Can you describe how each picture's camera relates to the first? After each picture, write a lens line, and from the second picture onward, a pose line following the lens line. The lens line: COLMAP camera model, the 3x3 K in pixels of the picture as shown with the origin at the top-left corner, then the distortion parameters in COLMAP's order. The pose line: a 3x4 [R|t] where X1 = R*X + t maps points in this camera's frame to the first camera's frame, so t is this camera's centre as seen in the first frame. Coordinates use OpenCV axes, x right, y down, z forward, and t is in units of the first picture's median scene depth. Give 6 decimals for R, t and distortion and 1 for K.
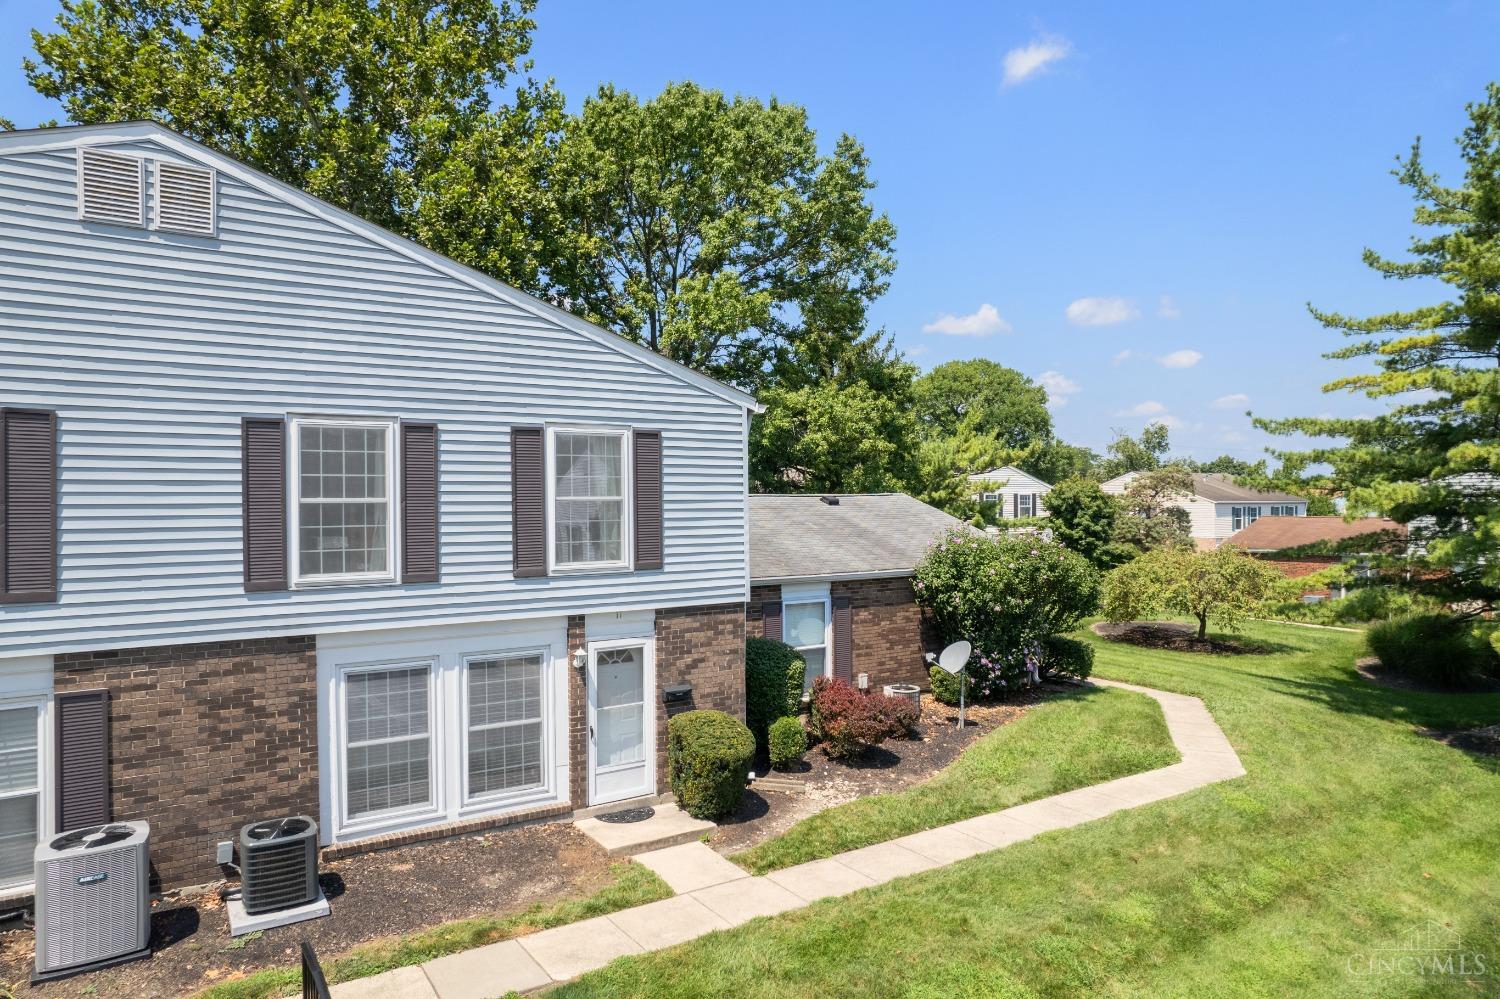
lens RADIAL K [[968.1, 0, 744.6], [0, 968.1, 517.6], [0, 0, 1]] dist [-0.094467, 0.094283]
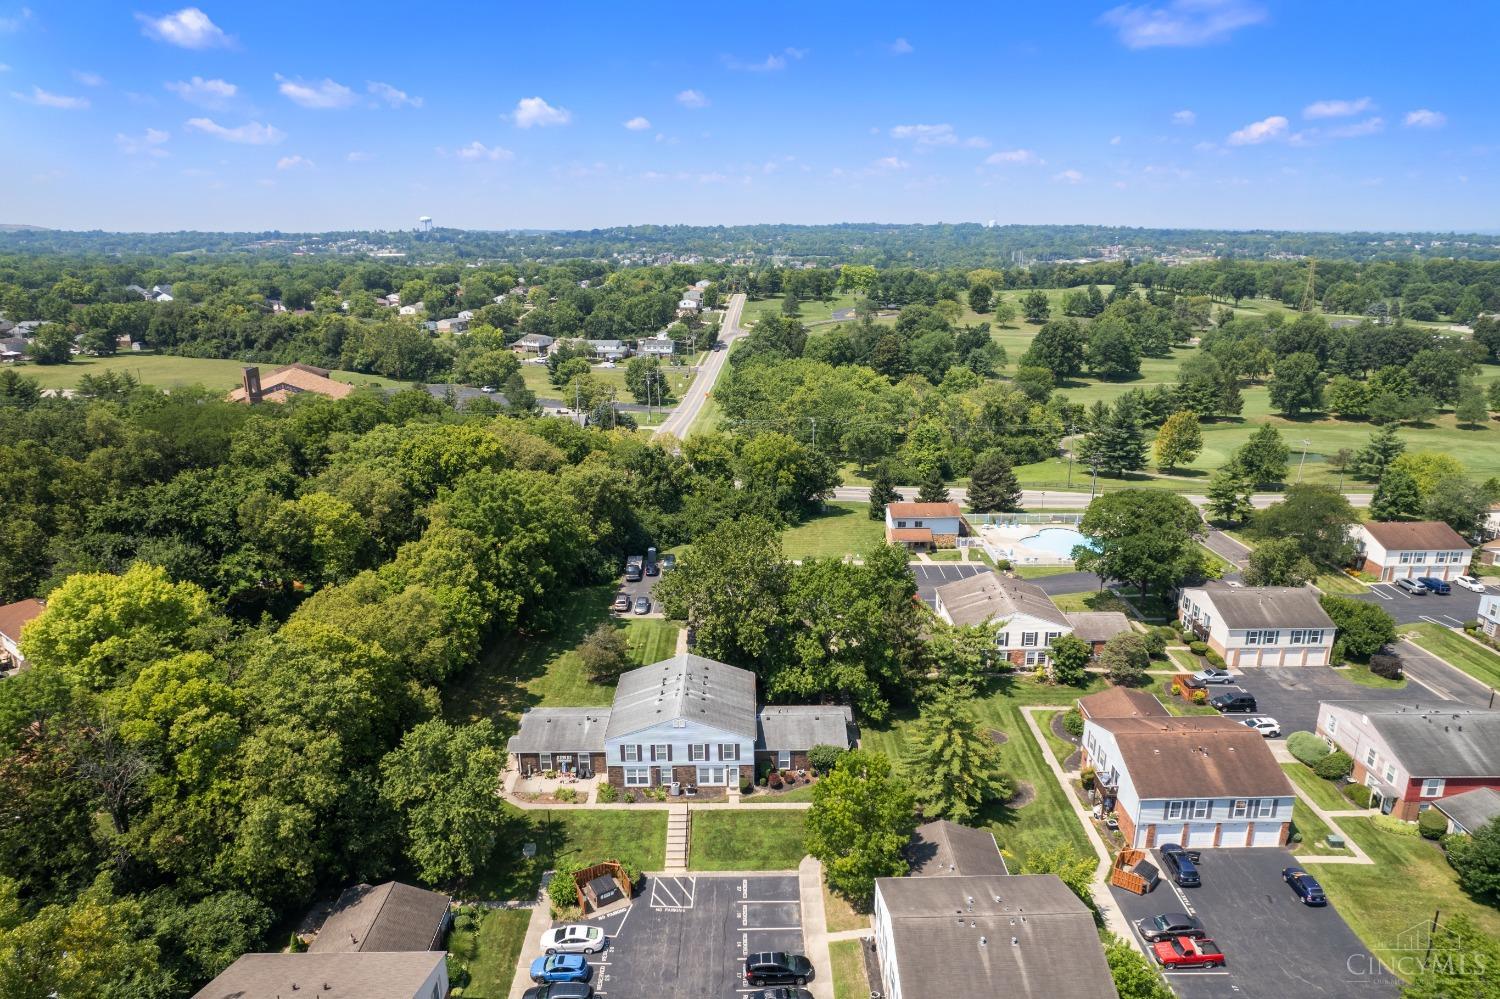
lens RADIAL K [[963.6, 0, 758.6], [0, 963.6, 498.2], [0, 0, 1]] dist [-0.071492, 0.065119]
pose [[0.834461, 0.151412, -0.529858, 3.881644], [-0.010654, 0.965766, 0.259197, -4.061033], [0.550964, -0.210645, 0.807507, -4.750228]]
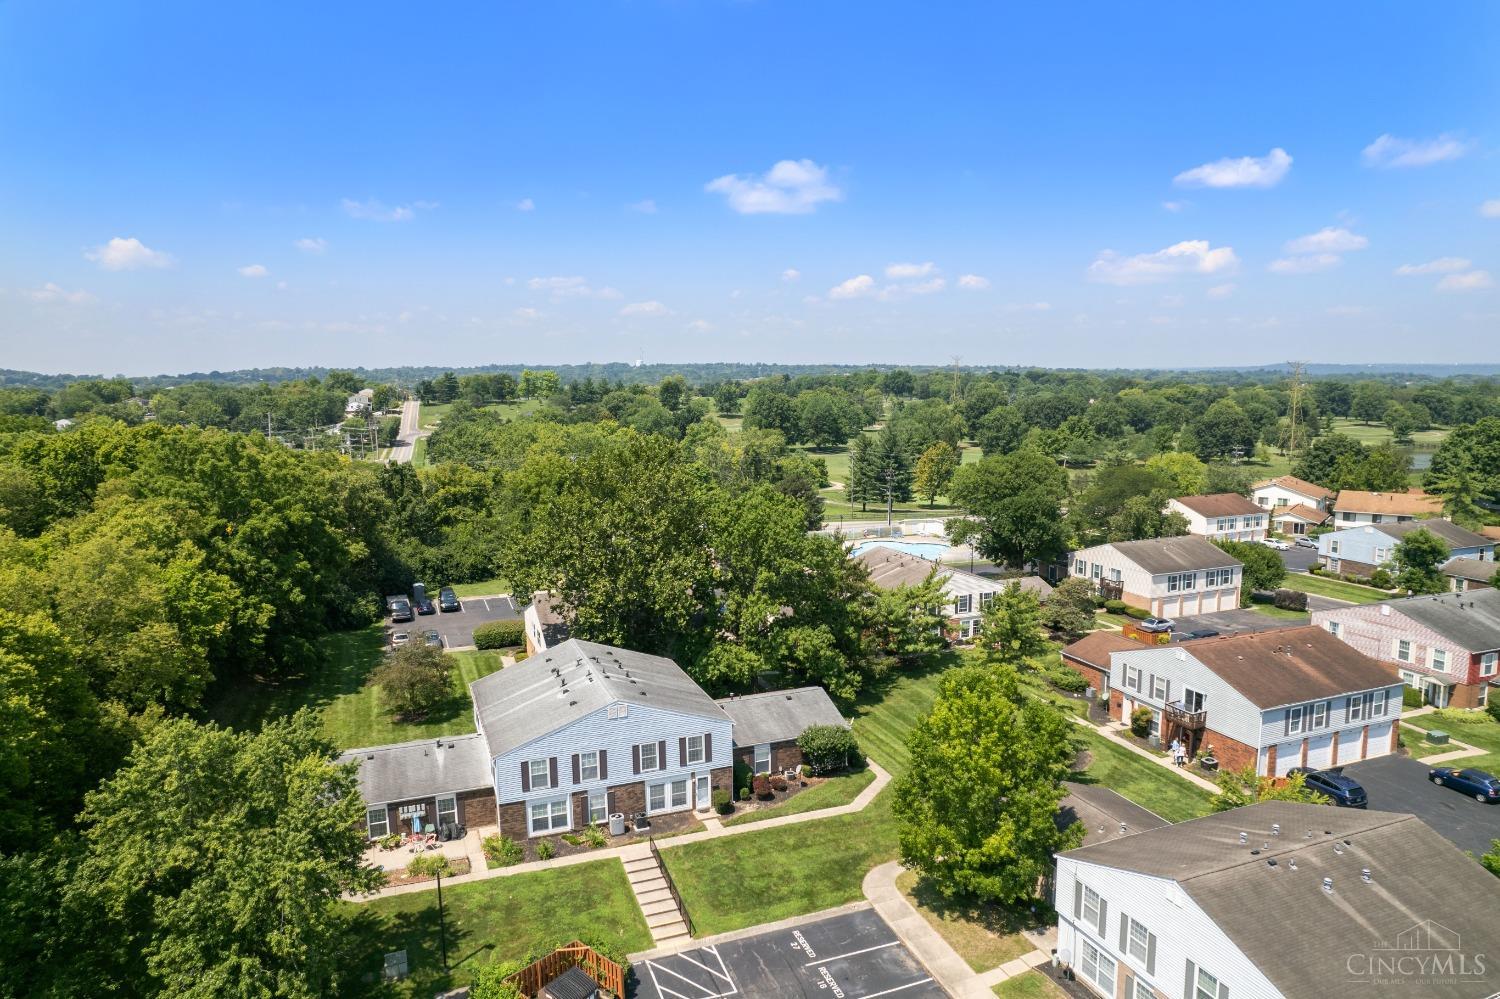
lens RADIAL K [[963.6, 0, 758.6], [0, 963.6, 498.2], [0, 0, 1]] dist [-0.071492, 0.065119]
pose [[0.975196, 0.020889, -0.220354, 1.219047], [0.004209, 0.993606, 0.112821, -1.868583], [0.221302, -0.110950, 0.968873, -3.570167]]
